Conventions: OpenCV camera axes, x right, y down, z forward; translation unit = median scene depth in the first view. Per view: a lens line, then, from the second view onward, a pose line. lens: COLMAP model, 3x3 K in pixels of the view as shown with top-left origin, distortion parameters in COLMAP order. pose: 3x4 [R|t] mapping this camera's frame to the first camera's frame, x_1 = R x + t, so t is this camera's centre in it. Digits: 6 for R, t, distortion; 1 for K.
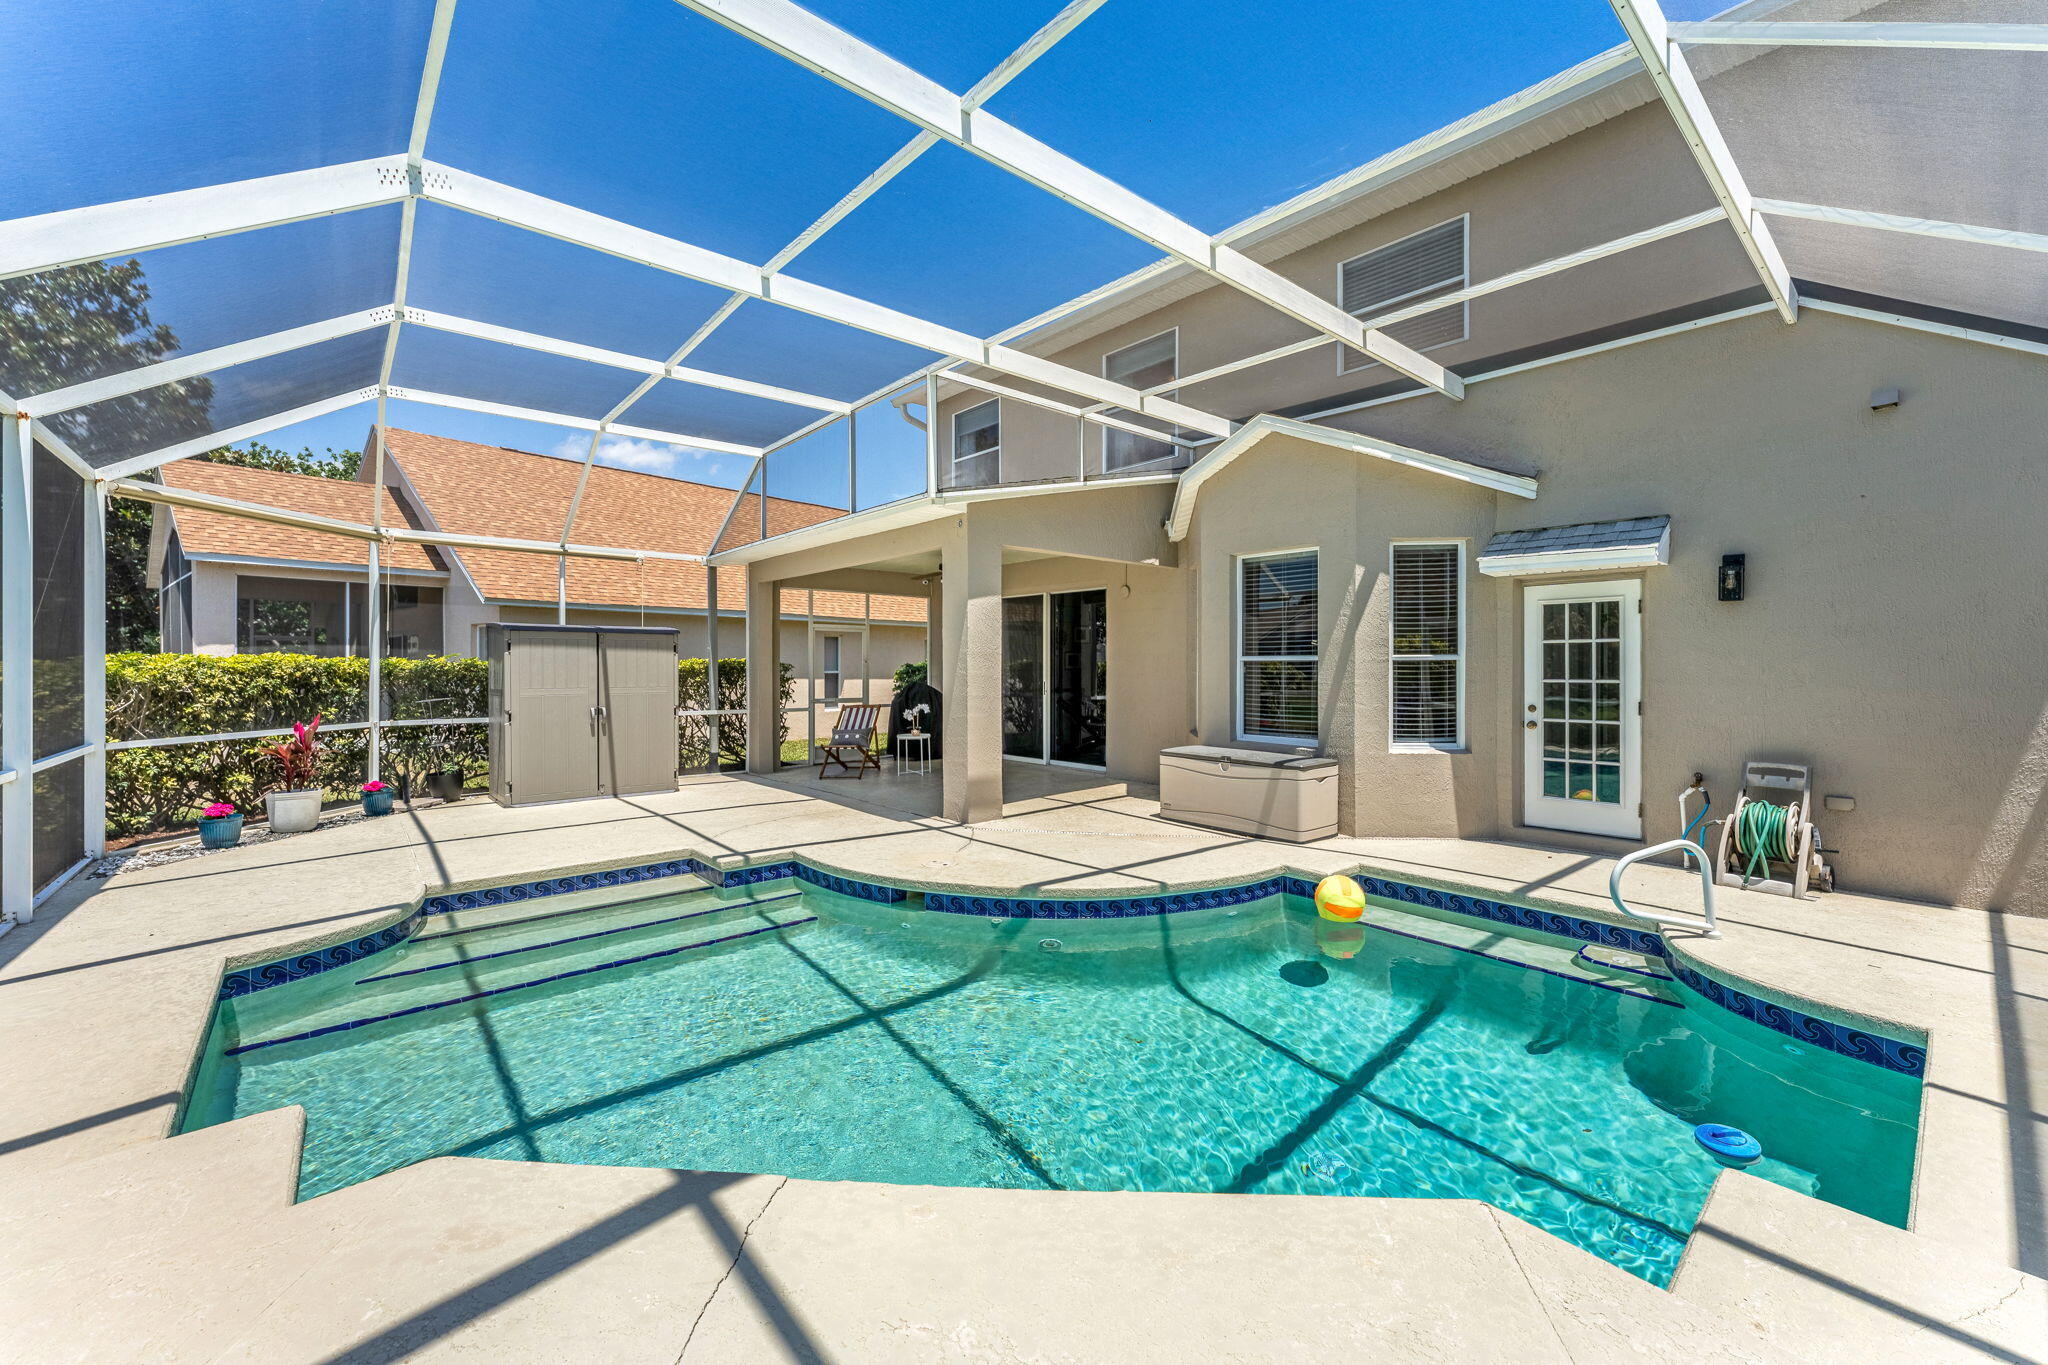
lens RADIAL K [[825.6, 0, 1030.6], [0, 825.6, 675.7], [0, 0, 1]] dist [0.001454, -0.000002]
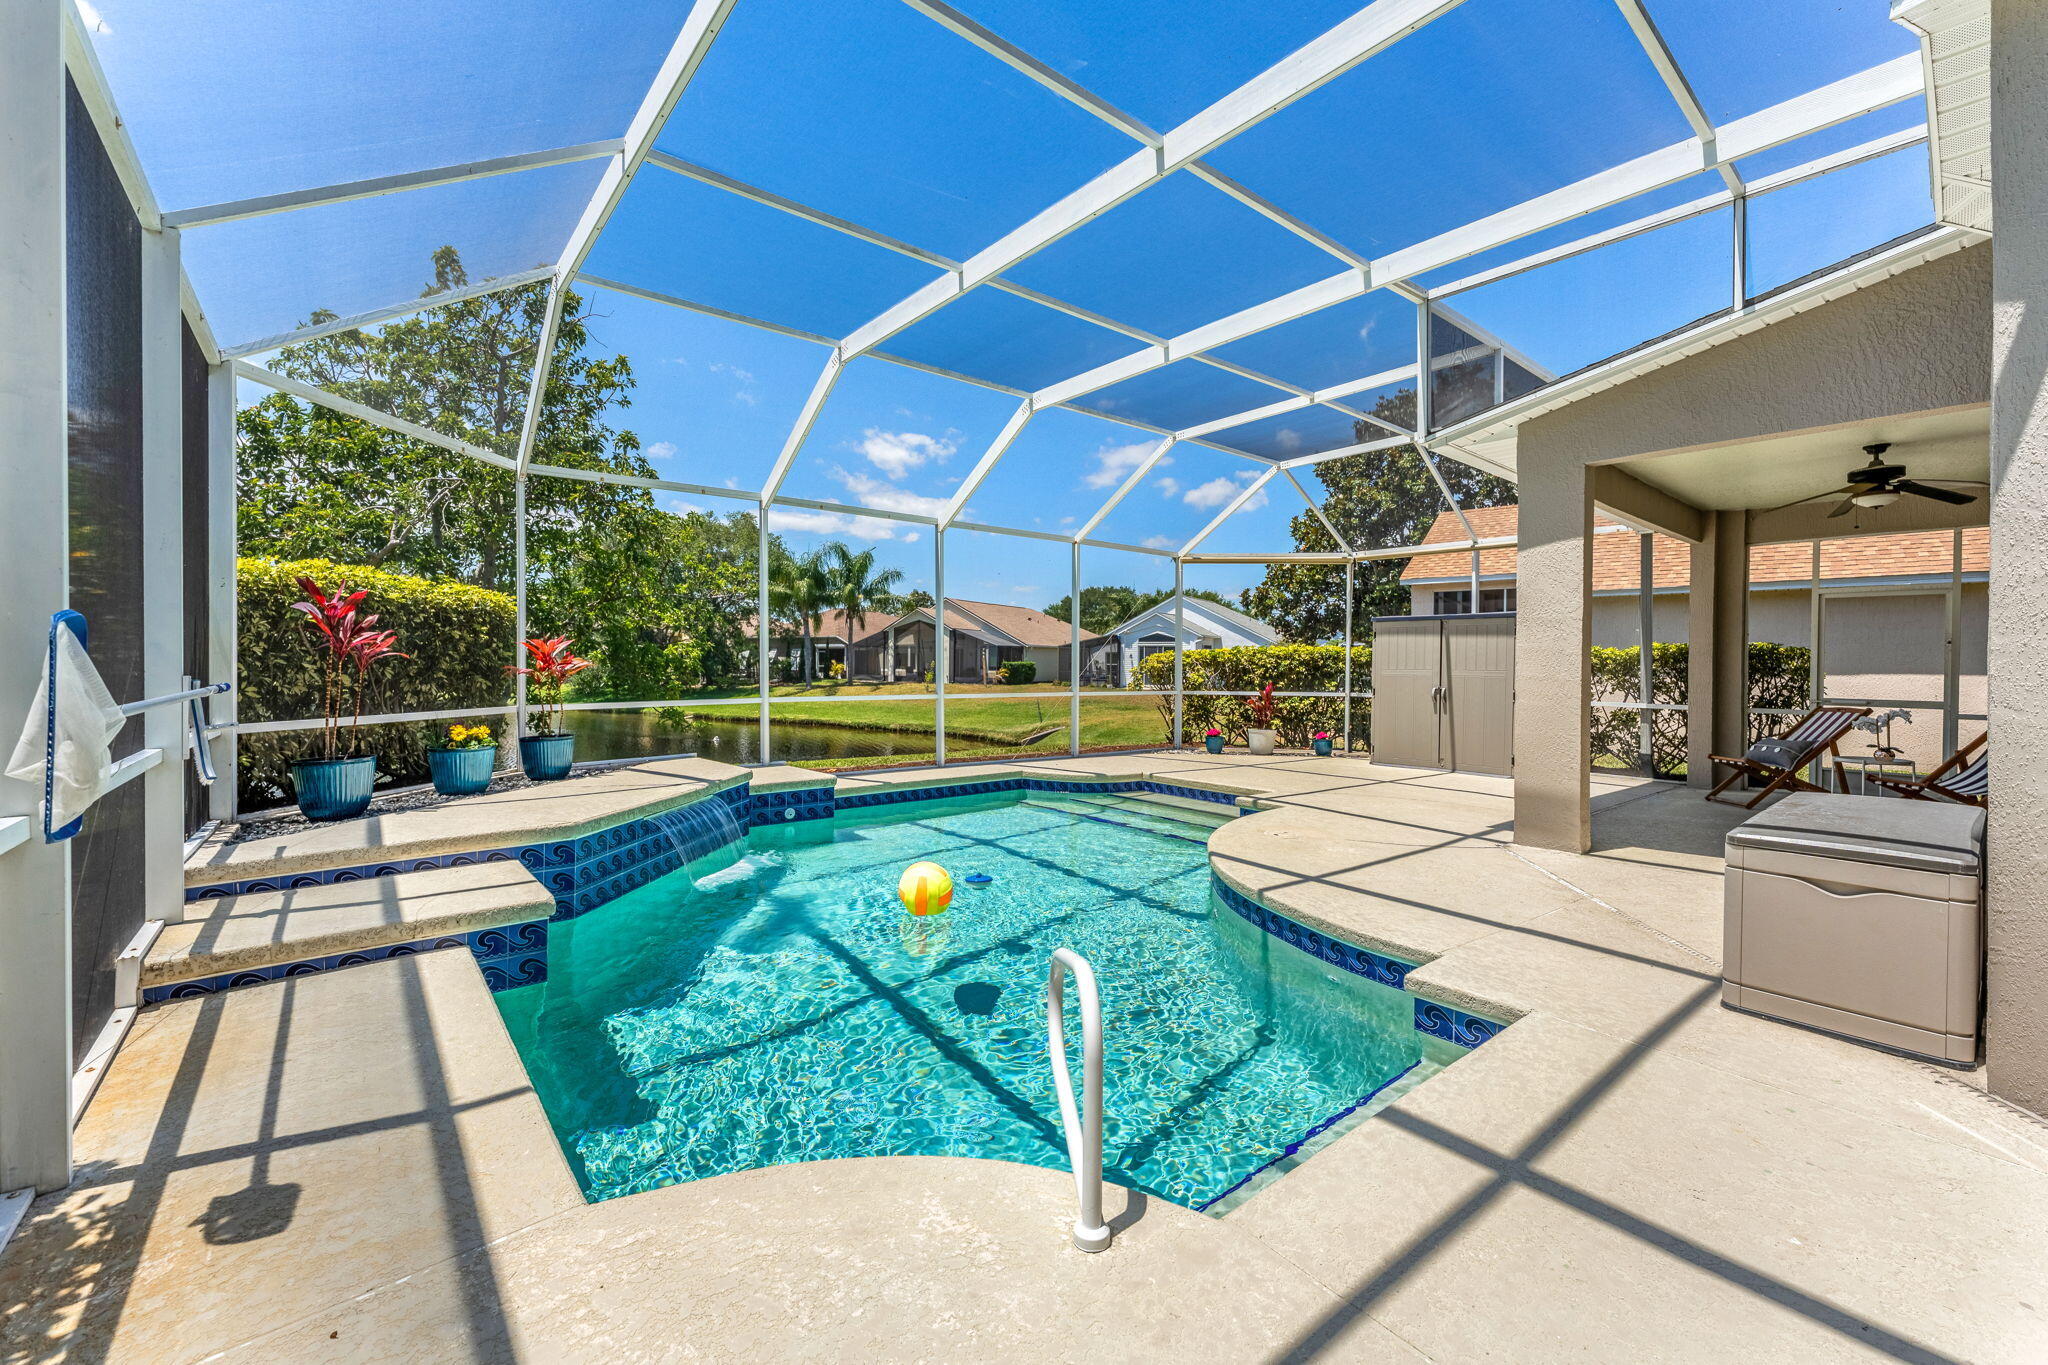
lens RADIAL K [[825.6, 0, 1030.6], [0, 825.6, 675.7], [0, 0, 1]] dist [0.001454, -0.000002]
pose [[-0.021713, 0.014333, -0.999661, 0.371935], [-0.022990, 0.999626, 0.014832, 0.011446], [0.999500, 0.023304, -0.021376, 0.296594]]
